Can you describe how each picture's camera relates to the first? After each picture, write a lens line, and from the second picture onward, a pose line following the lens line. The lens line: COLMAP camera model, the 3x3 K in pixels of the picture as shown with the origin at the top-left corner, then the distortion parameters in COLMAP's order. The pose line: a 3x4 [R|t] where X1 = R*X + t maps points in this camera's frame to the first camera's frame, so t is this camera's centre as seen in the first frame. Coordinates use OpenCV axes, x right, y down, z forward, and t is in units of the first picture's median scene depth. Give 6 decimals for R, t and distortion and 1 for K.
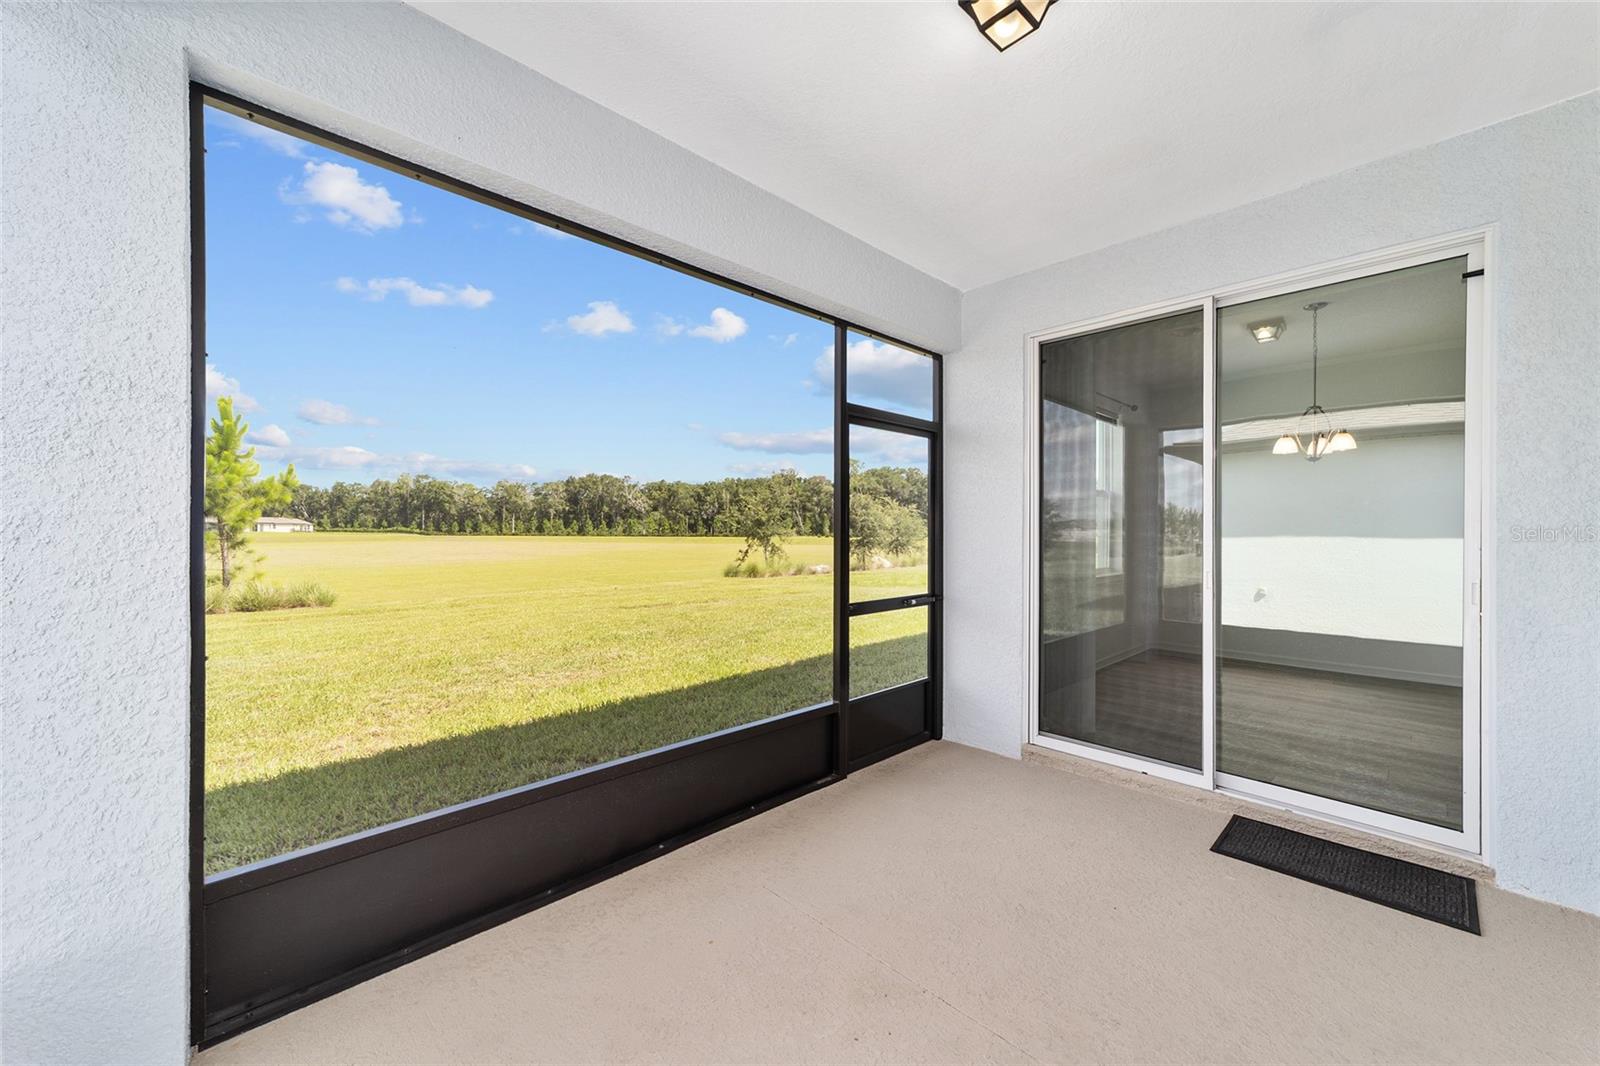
lens RADIAL K [[468.3, 0, 800.0], [0, 468.3, 533.0], [0, 0, 1]] dist [-0.000750, -0.000037]
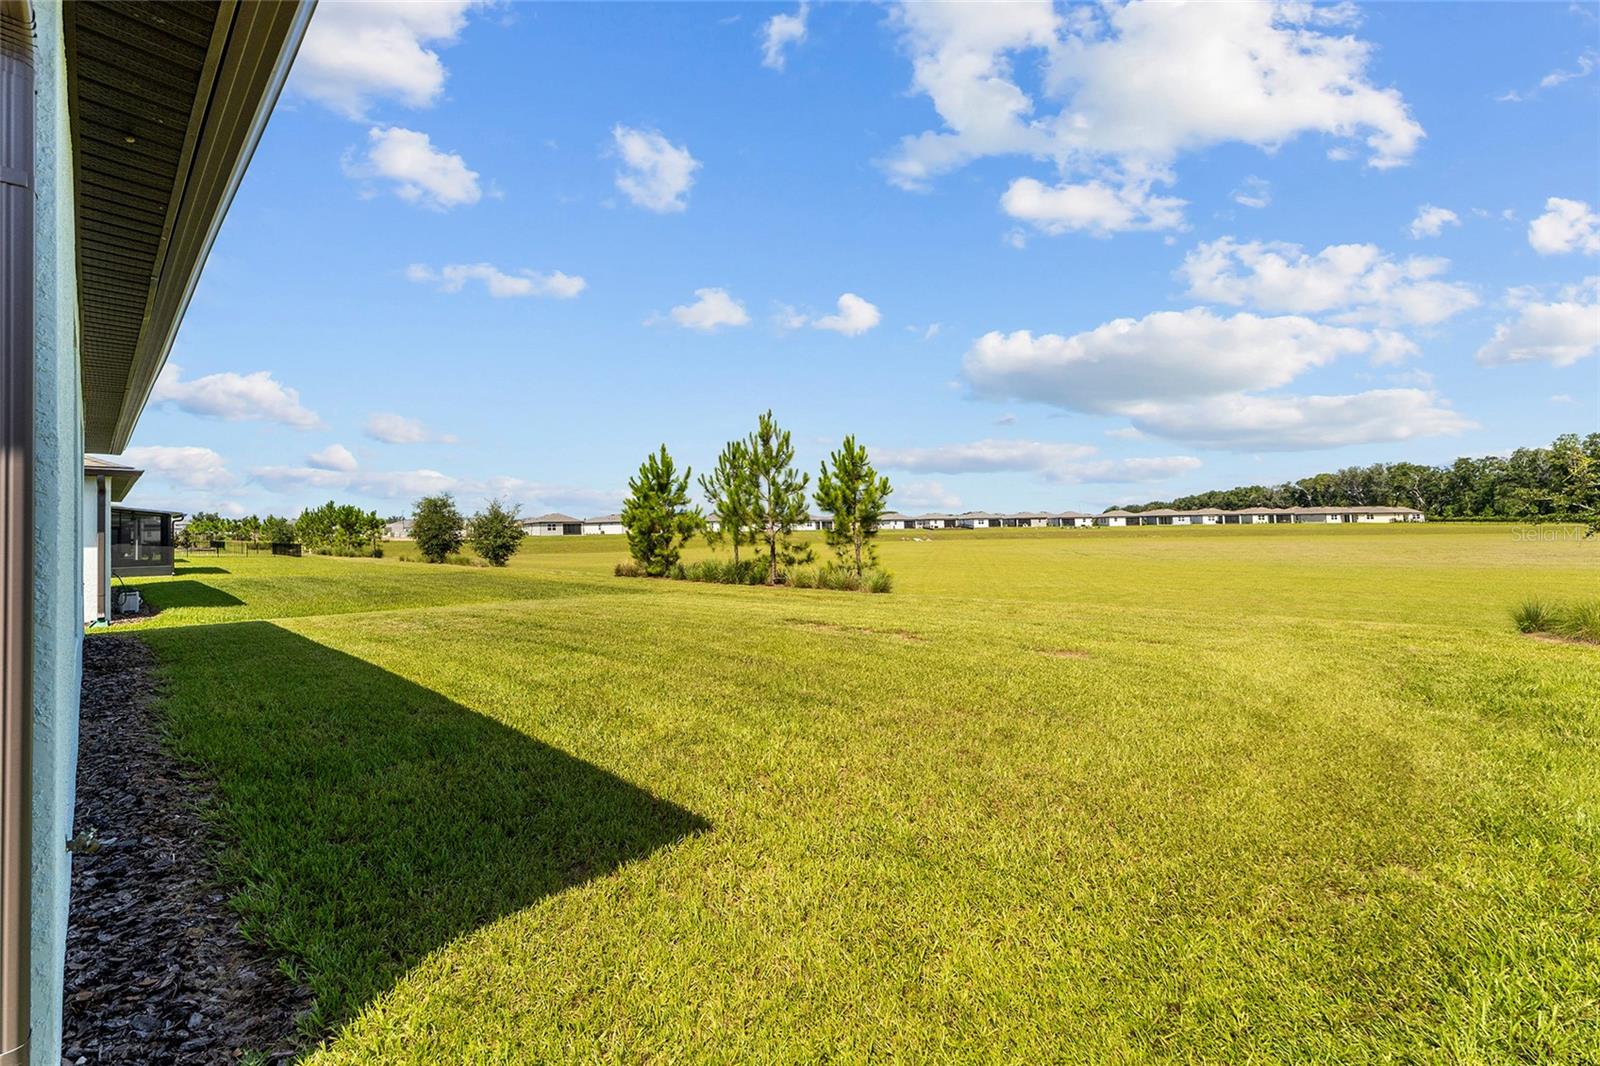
lens RADIAL K [[595.8, 0, 749.8], [0, 595.8, 559.4], [0, 0, 1]] dist [0.000895, -0.000003]
pose [[0.999725, -0.011602, -0.020401, -0.372854], [0.010757, 0.999100, -0.041040, 0.015305], [0.020859, 0.040809, 0.998949, -0.002468]]
